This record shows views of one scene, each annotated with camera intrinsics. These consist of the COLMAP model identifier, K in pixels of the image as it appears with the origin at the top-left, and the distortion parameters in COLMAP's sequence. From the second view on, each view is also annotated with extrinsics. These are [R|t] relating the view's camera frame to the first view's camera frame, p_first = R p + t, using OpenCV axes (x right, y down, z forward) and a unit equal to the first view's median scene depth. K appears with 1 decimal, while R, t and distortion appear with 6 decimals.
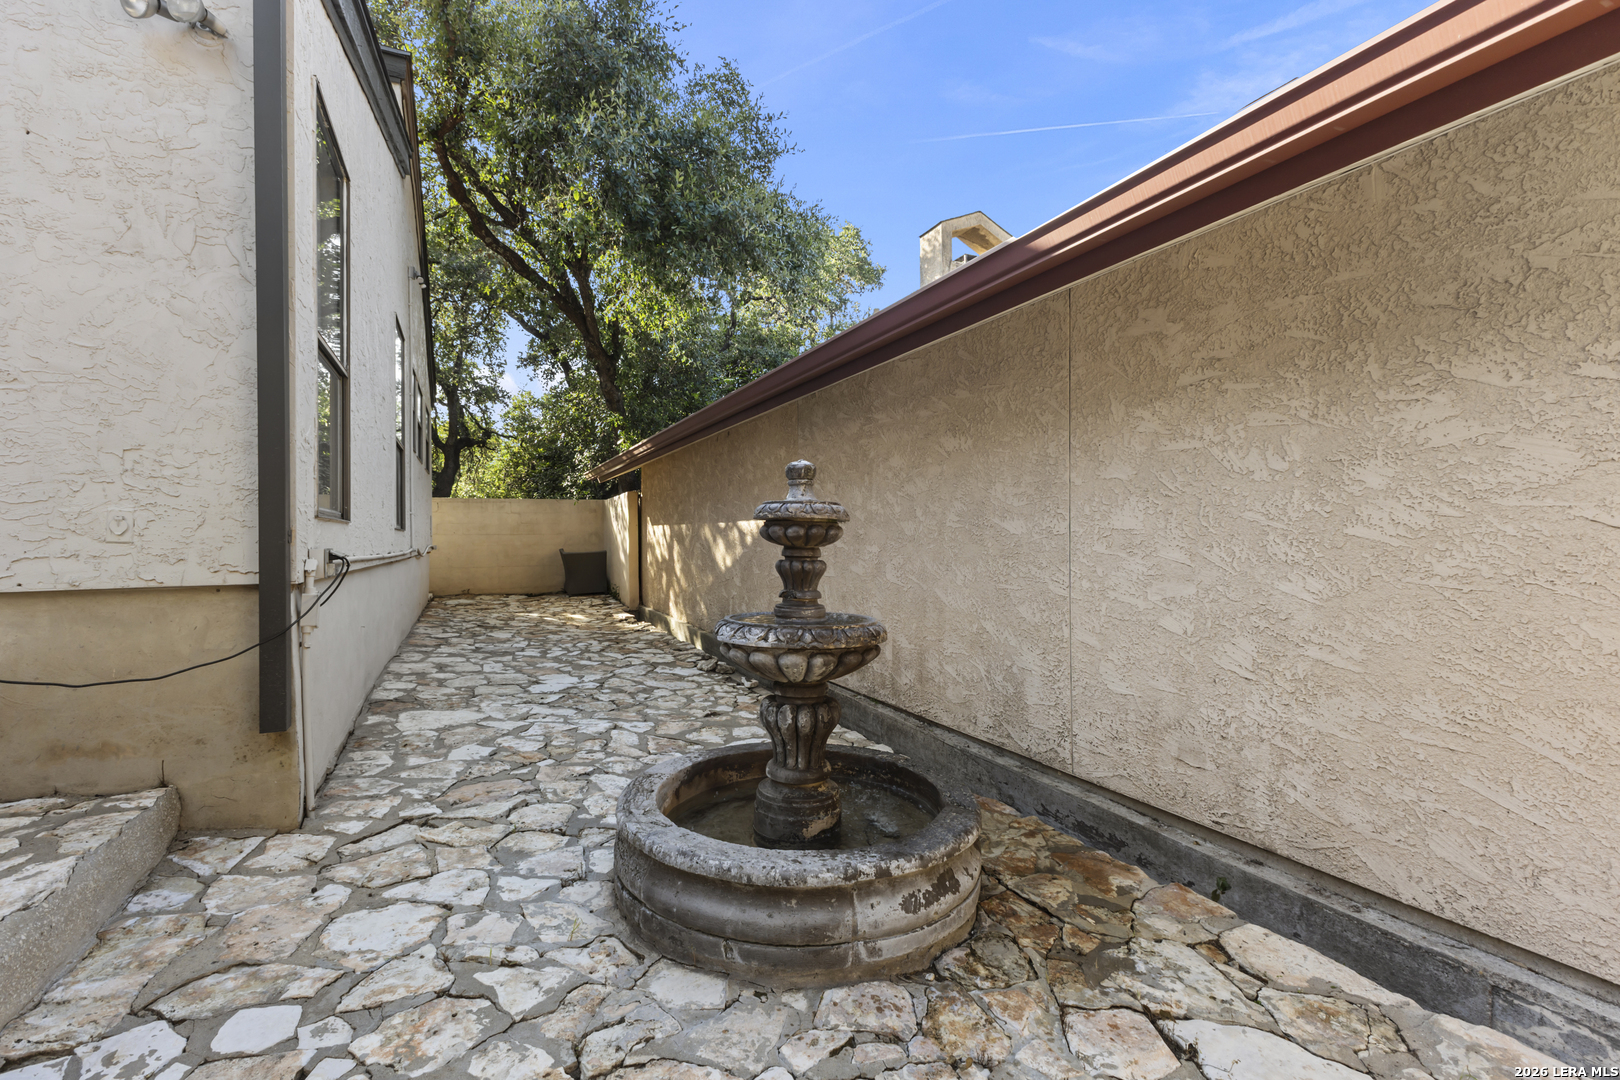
lens RADIAL K [[705.4, 0, 803.6], [0, 705.4, 539.7], [0, 0, 1]] dist [0.011540, -0.000072]
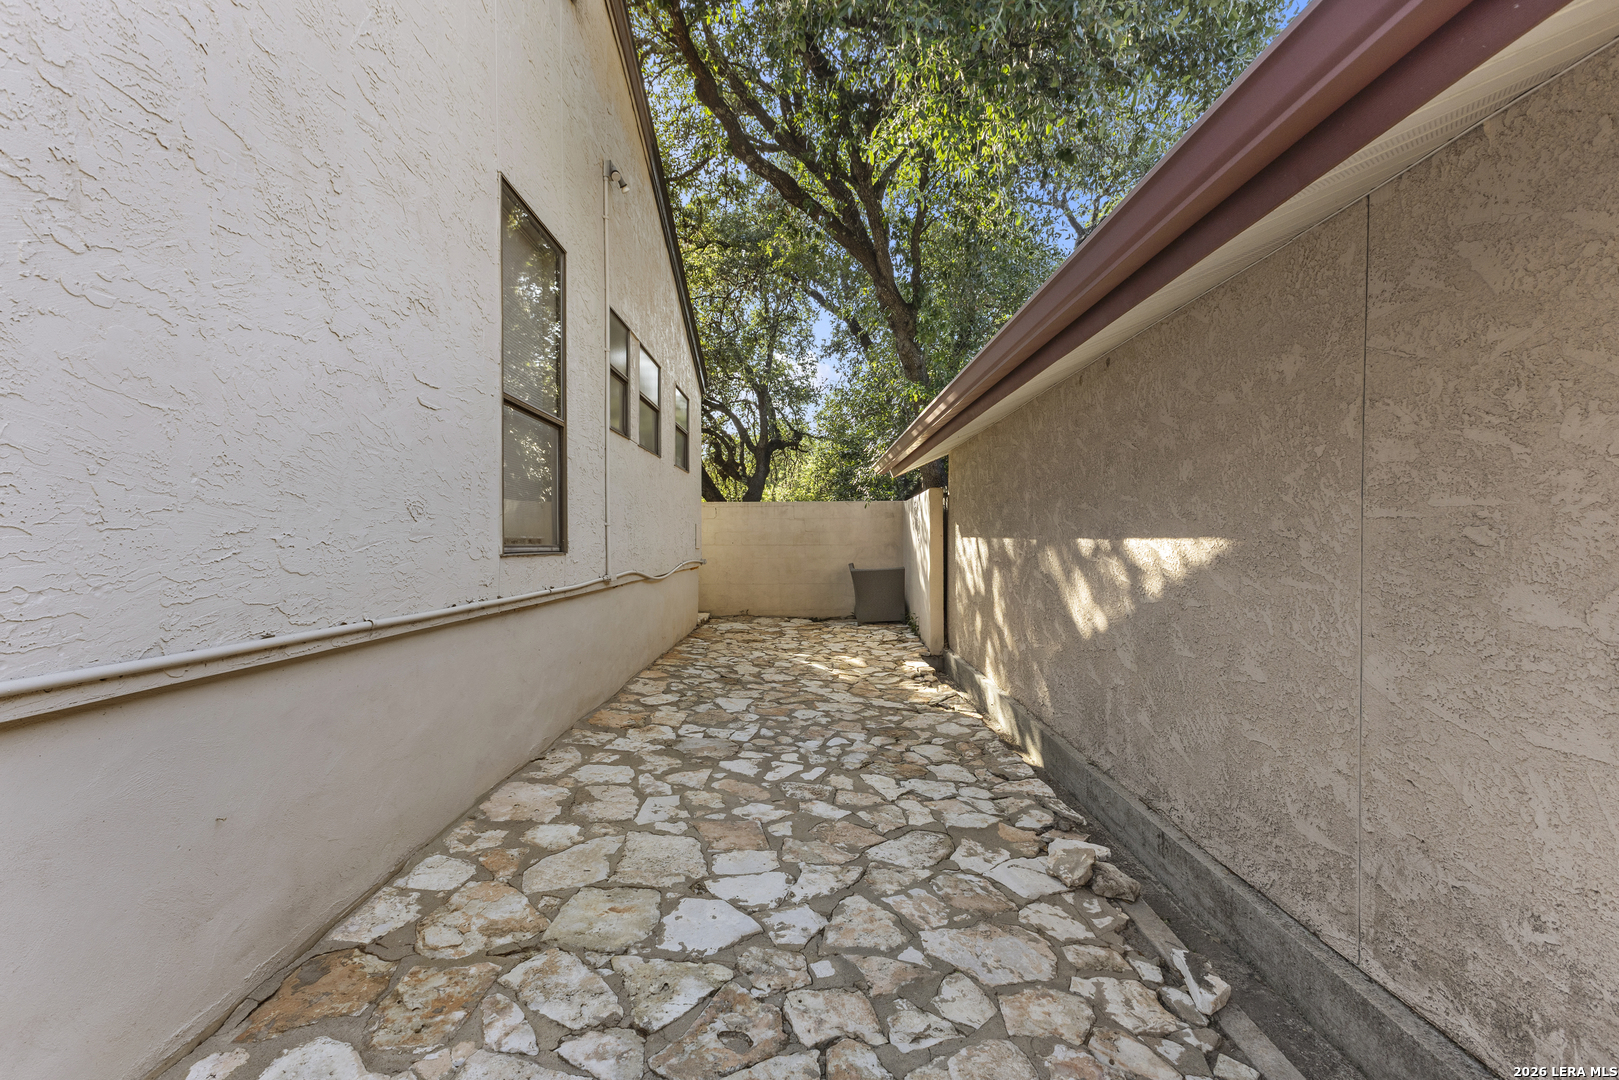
lens RADIAL K [[704.9, 0, 803.1], [0, 704.9, 539.7], [0, 0, 1]] dist [0.011540, -0.000072]
pose [[0.901843, 0.015428, -0.431787, -0.053614], [-0.016912, 0.999857, 0.000404, -0.017278], [0.431732, 0.006938, 0.901975, 0.292883]]
